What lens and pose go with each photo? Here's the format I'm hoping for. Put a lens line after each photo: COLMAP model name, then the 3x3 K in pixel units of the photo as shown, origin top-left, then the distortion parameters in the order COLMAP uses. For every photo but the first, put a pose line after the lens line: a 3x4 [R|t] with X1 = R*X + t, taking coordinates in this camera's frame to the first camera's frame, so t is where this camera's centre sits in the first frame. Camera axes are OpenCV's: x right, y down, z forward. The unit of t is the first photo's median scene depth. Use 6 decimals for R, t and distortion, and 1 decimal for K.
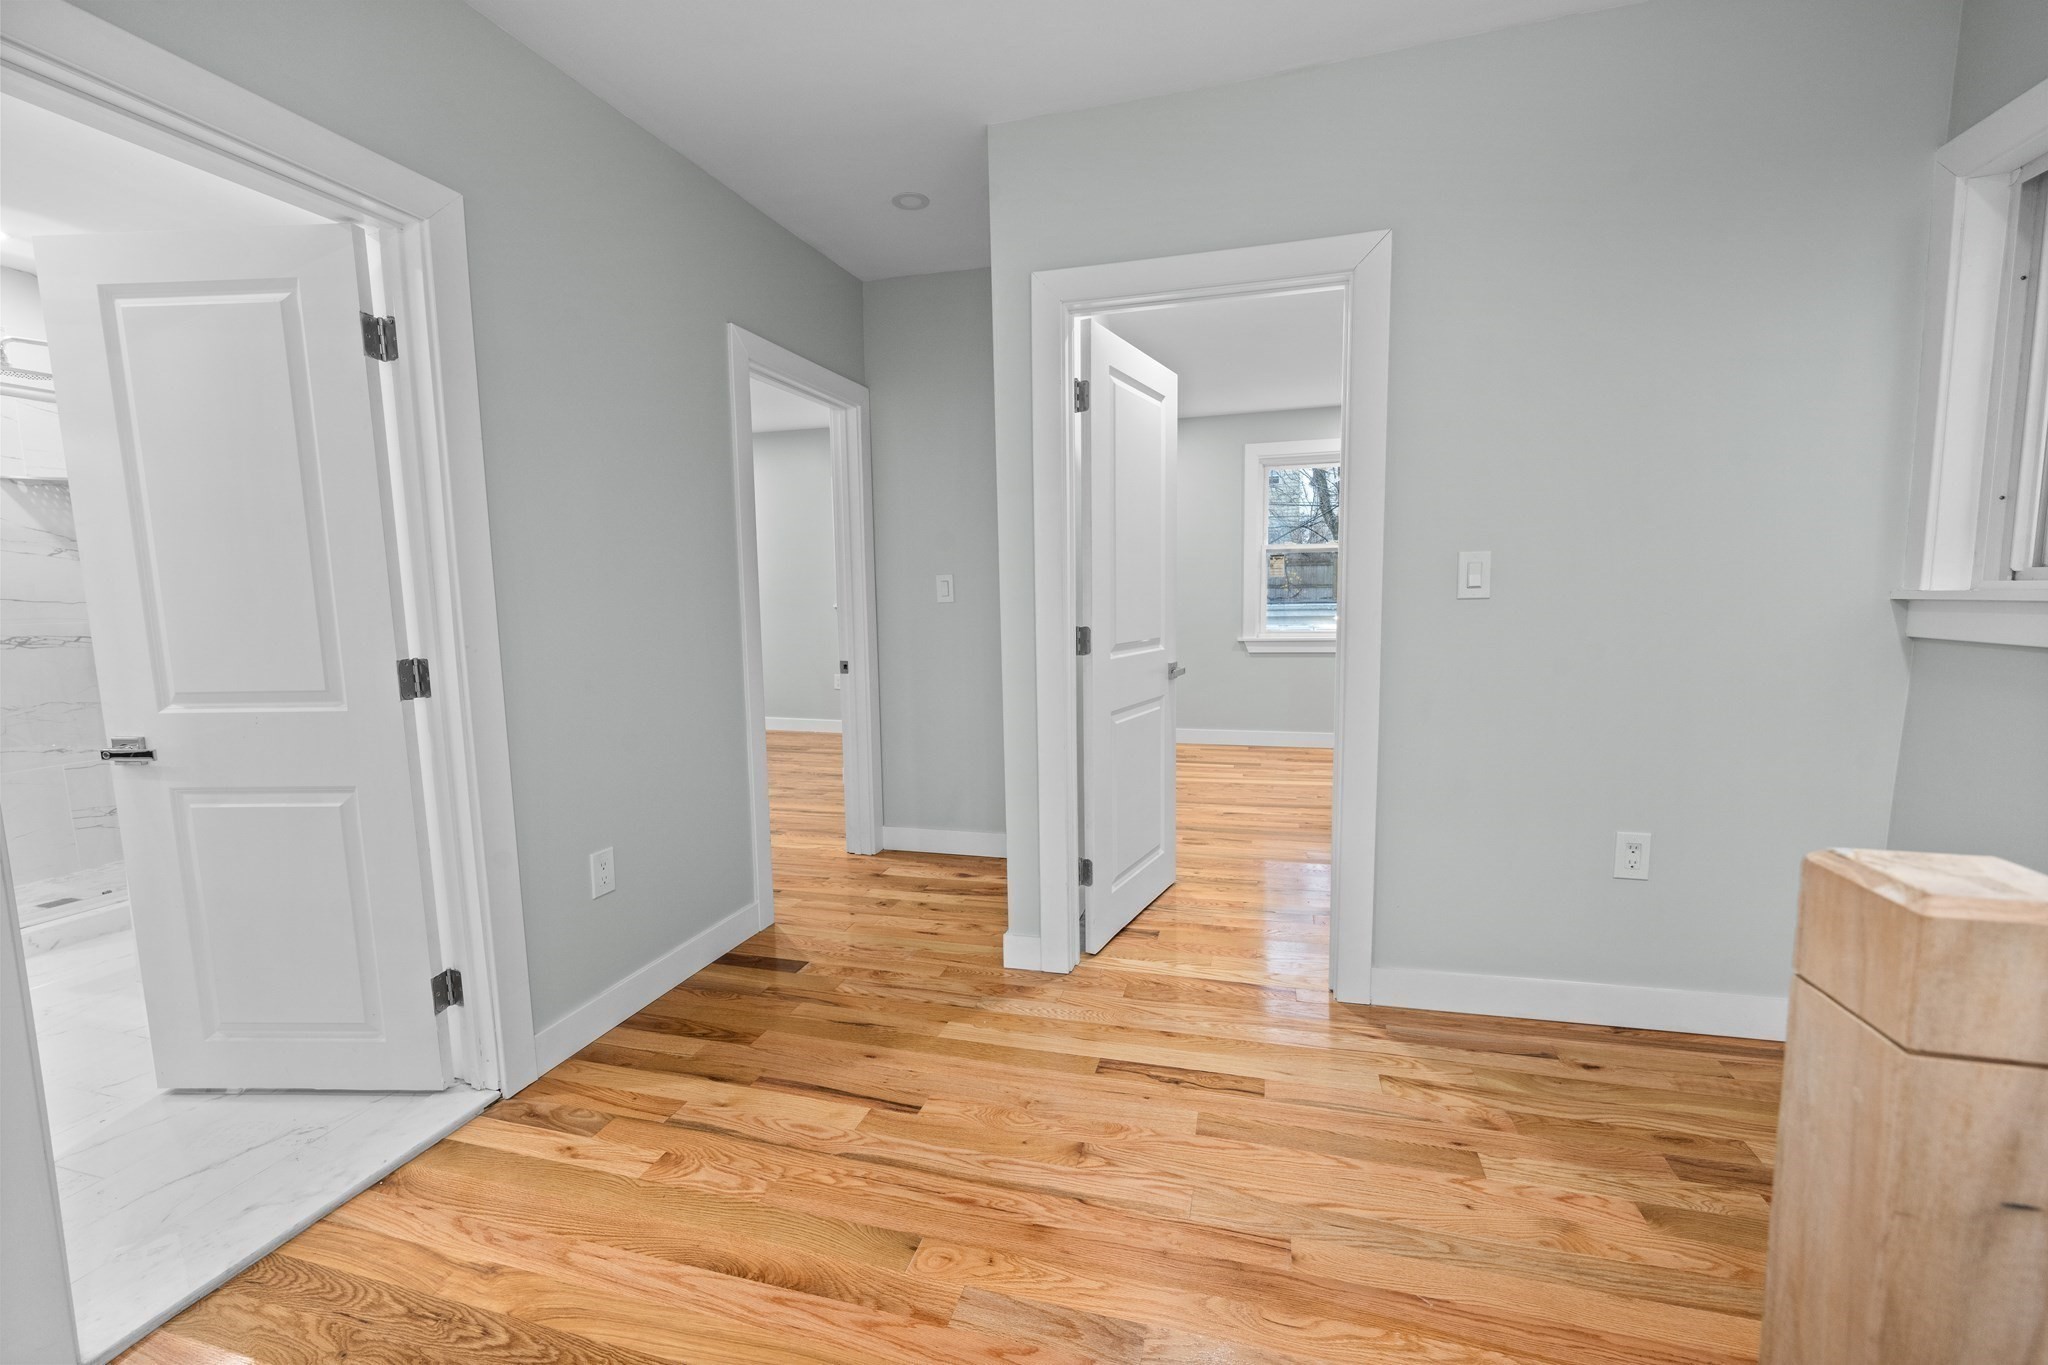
lens RADIAL K [[828.4, 0, 1032.5], [0, 828.4, 681.7], [0, 0, 1]] dist [-0.001194, -0.000433]
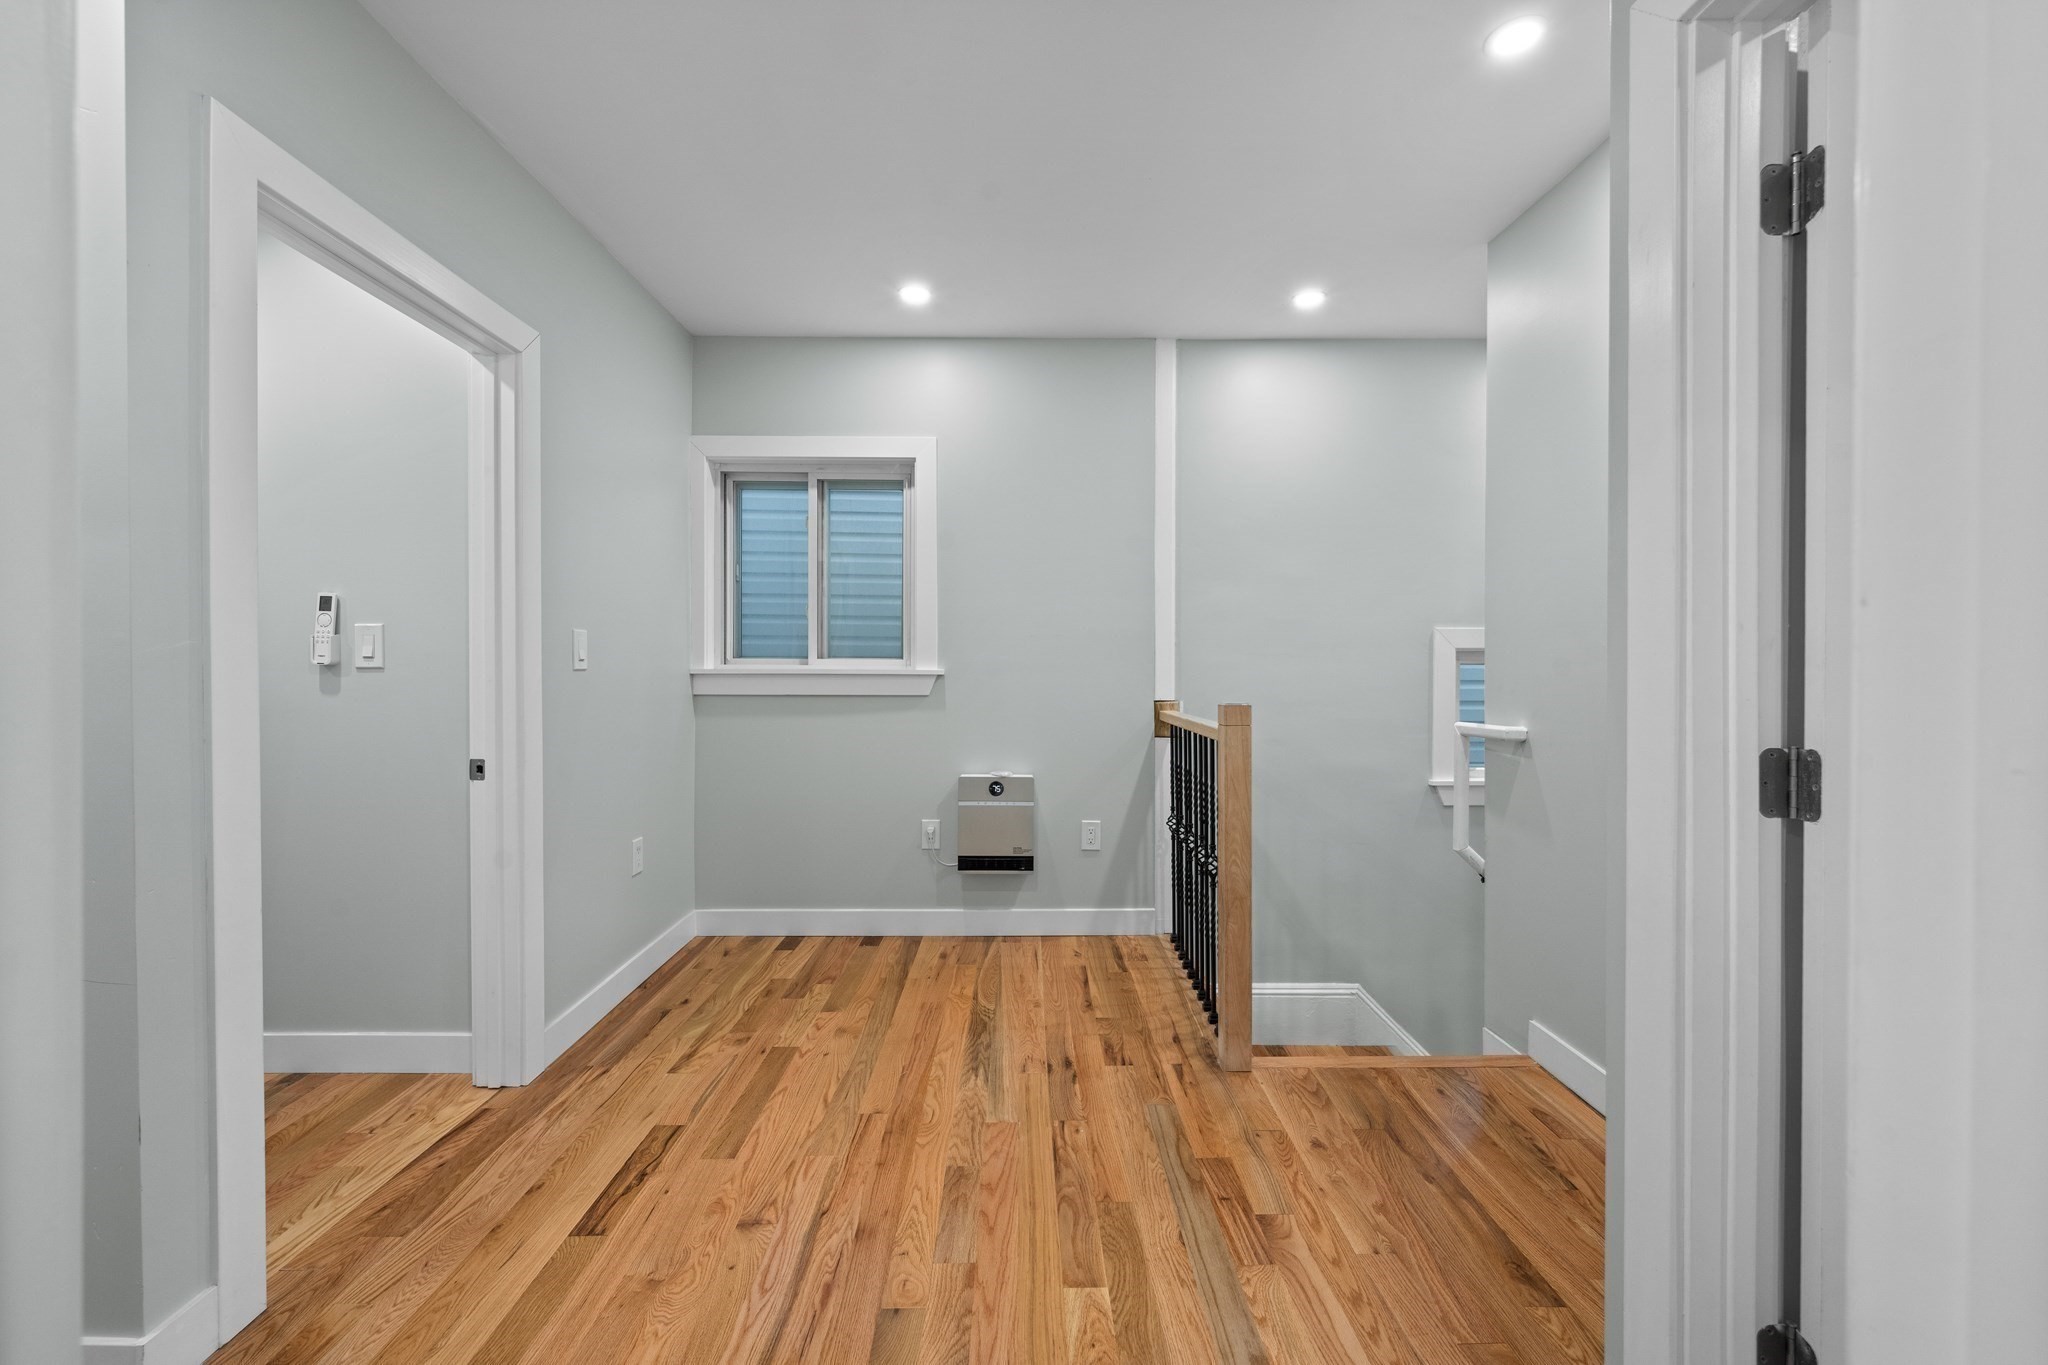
lens RADIAL K [[866.4, 0, 1009.8], [0, 866.4, 673.0], [0, 0, 1]] dist [0.000121, -0.000068]
pose [[-0.278361, 0.014370, 0.960369, -1.043488], [0.107740, 0.994045, 0.016354, -0.063019], [-0.954415, 0.108022, -0.278251, 0.950693]]
